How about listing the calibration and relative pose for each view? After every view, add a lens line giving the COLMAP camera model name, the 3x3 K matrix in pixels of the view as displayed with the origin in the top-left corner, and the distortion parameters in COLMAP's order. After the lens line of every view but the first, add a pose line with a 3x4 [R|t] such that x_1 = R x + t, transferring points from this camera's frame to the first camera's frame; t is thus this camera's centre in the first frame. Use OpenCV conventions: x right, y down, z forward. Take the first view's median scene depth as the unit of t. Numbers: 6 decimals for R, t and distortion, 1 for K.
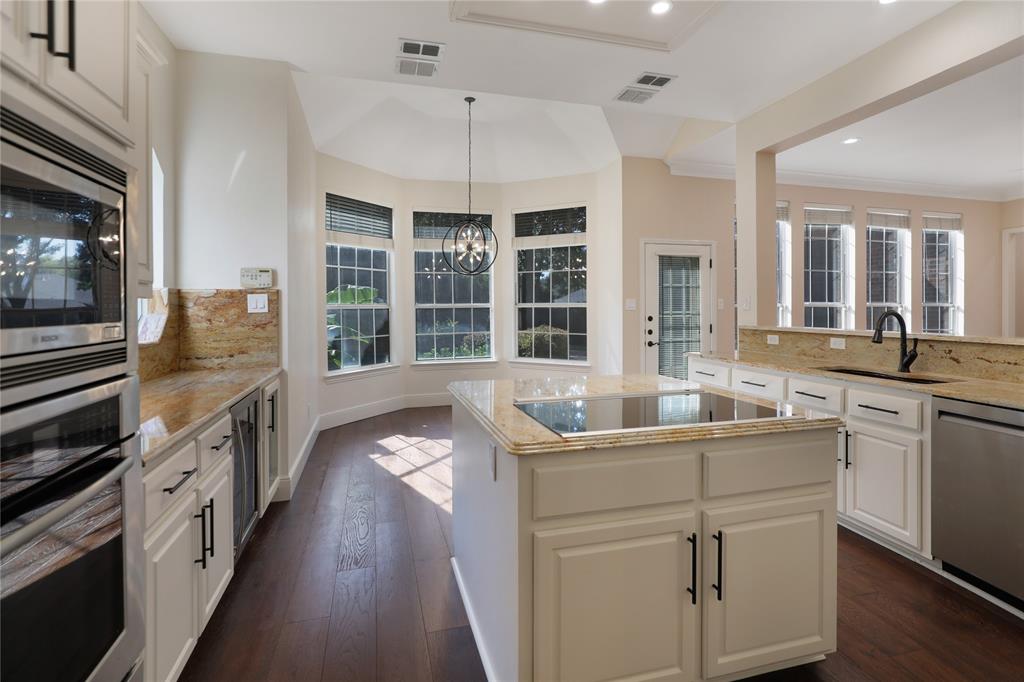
lens RADIAL K [[475.6, 0, 512.4], [0, 475.6, 315.3], [0, 0, 1]] dist [-0.000078, -0.000005]
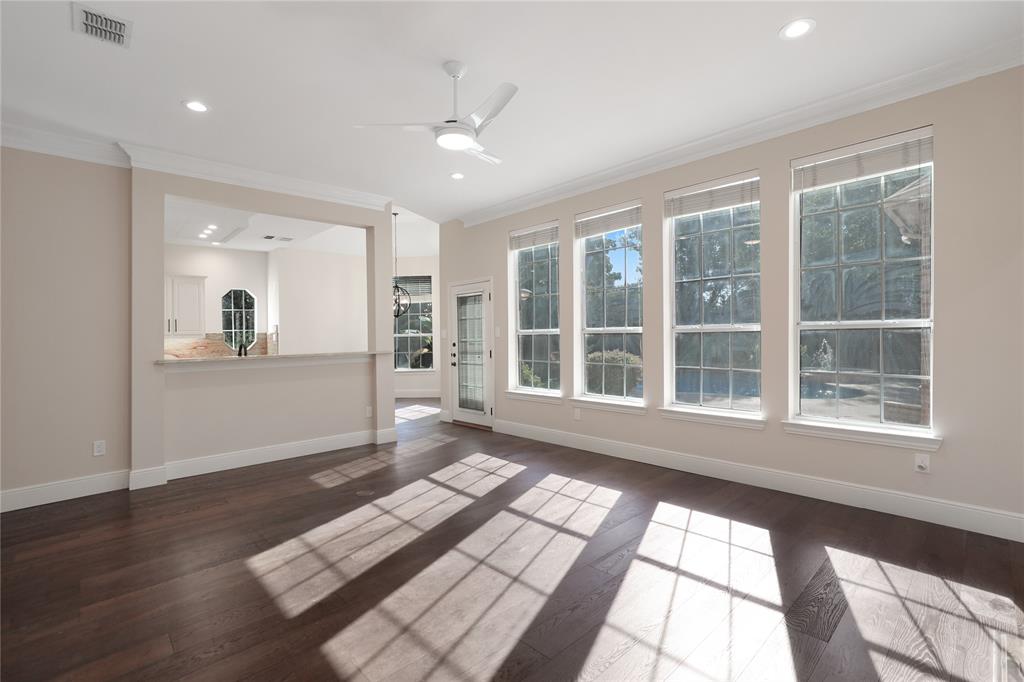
lens RADIAL K [[478.1, 0, 512.0], [0, 478.1, 341.0], [0, 0, 1]] dist [-0.000094, -0.000037]
pose [[0.448082, 0.008515, -0.893952, 1.470014], [0.008053, 0.999876, 0.013560, -0.018744], [0.893956, -0.013275, 0.447957, 0.538517]]
